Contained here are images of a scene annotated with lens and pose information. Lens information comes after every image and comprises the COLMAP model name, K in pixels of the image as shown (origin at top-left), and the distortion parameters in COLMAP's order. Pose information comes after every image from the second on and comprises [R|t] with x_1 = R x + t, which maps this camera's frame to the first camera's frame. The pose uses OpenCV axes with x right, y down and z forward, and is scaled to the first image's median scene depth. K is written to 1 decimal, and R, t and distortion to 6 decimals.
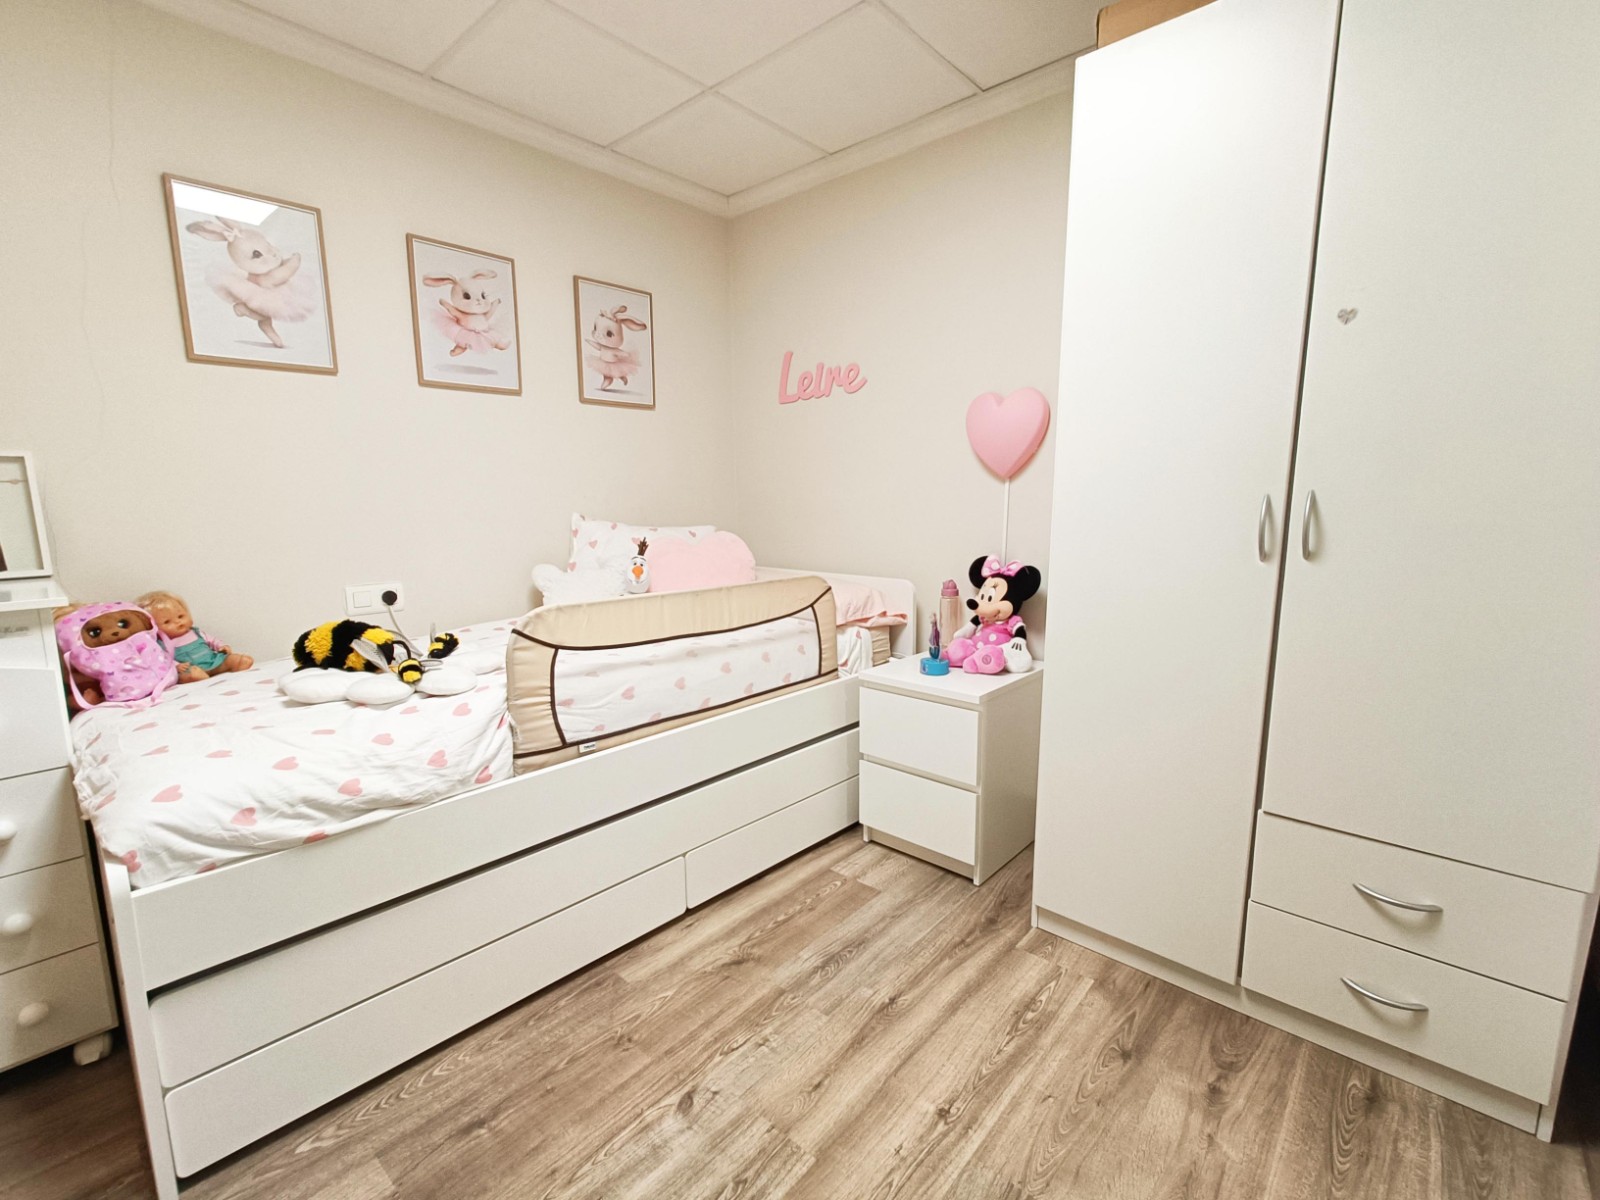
lens RADIAL K [[714.9, 0, 803.6], [0, 714.9, 598.2], [0, 0, 1]] dist [0.004013, -0.001103]
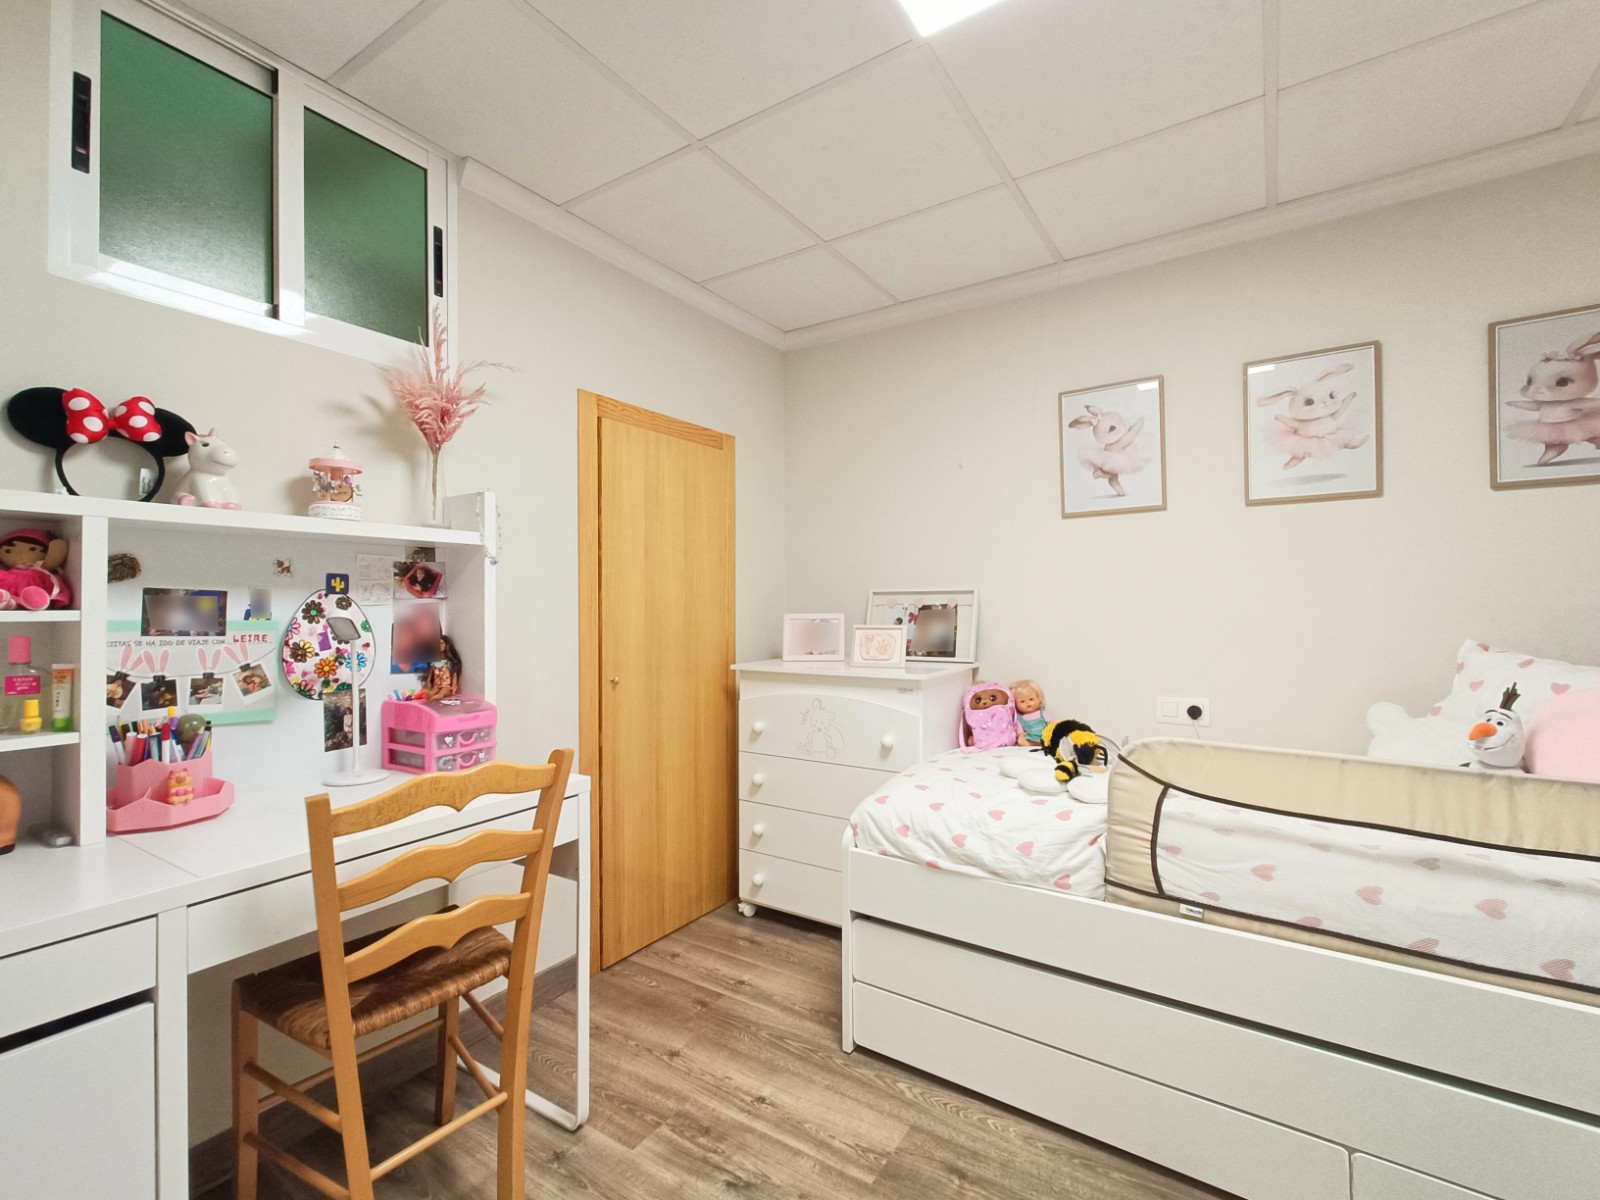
lens RADIAL K [[714.9, 0, 805.5], [0, 714.9, 600.4], [0, 0, 1]] dist [0.004013, -0.001103]
pose [[0.146770, -0.002575, -0.989167, 0.518397], [-0.137173, 0.990282, -0.022931, -0.084756], [0.979613, 0.139053, 0.144990, 0.387949]]
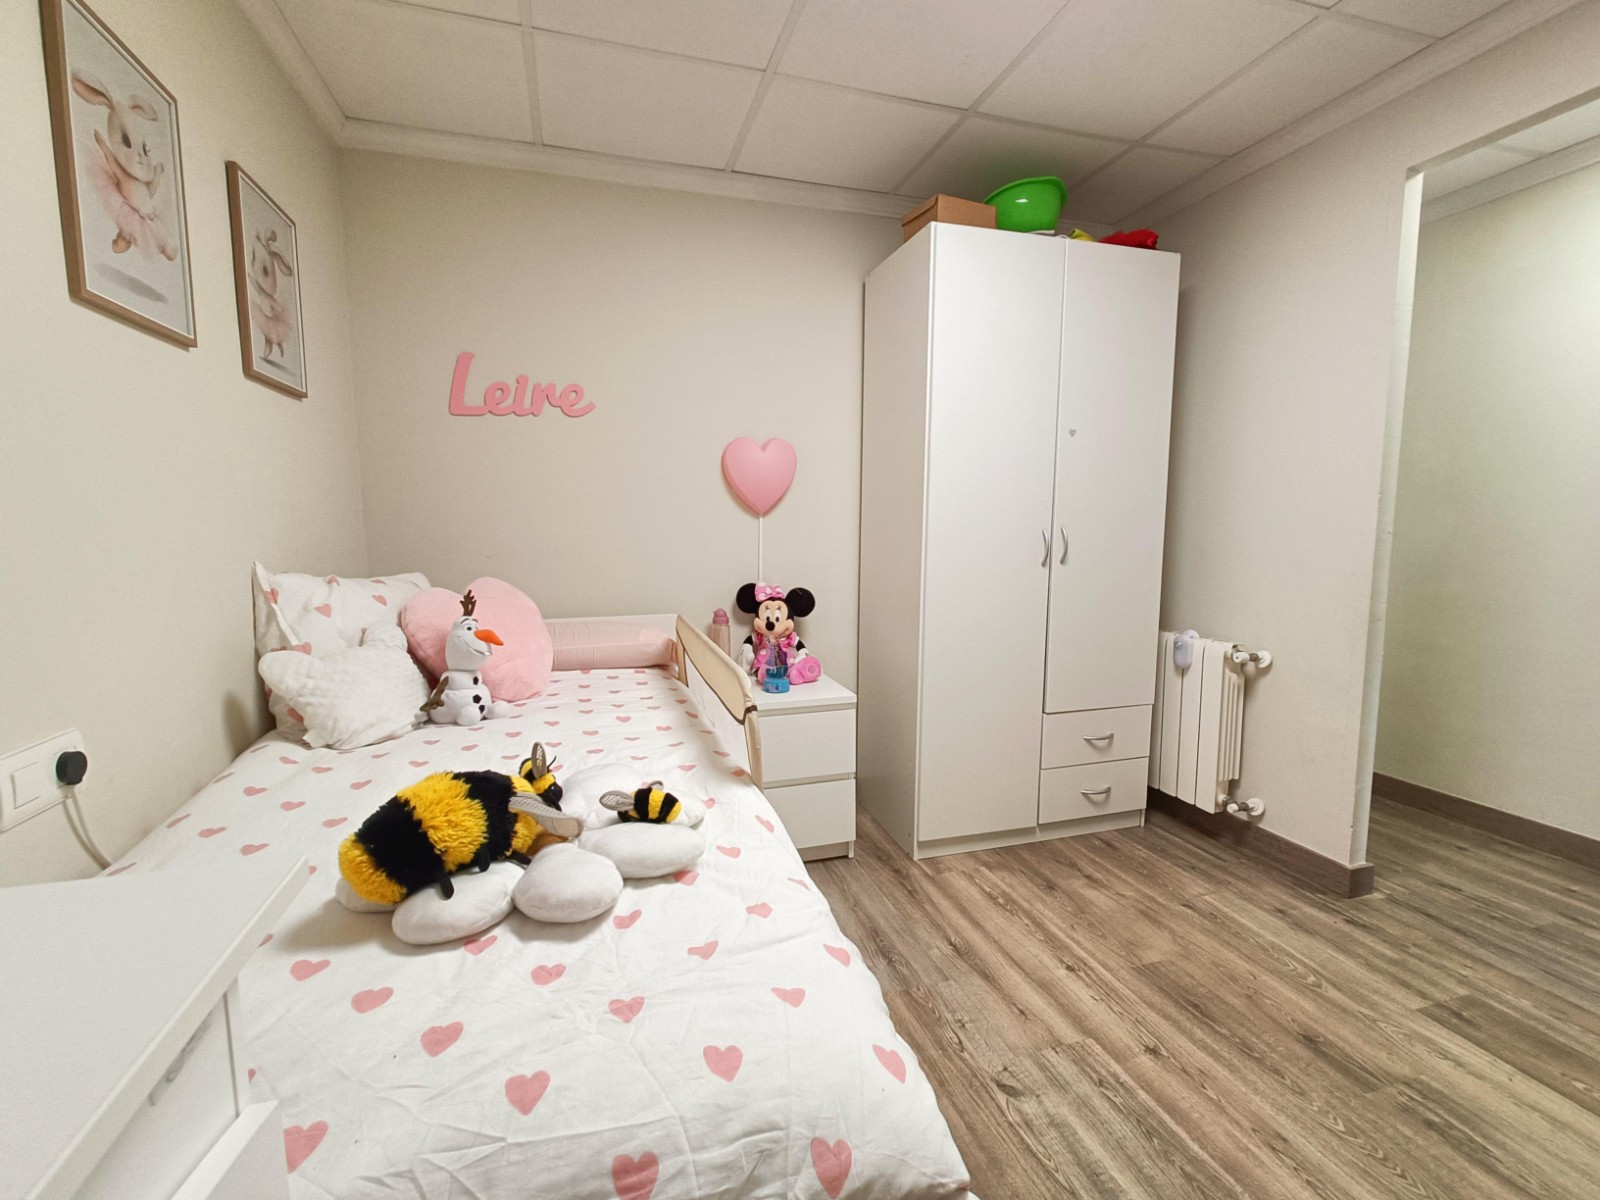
lens RADIAL K [[714.9, 0, 806.6], [0, 714.9, 598.9], [0, 0, 1]] dist [0.004013, -0.001103]
pose [[0.516948, -0.088049, 0.851477, -1.007277], [0.125644, 0.991728, 0.026271, -0.082361], [-0.846746, 0.093402, 0.523734, 0.534774]]
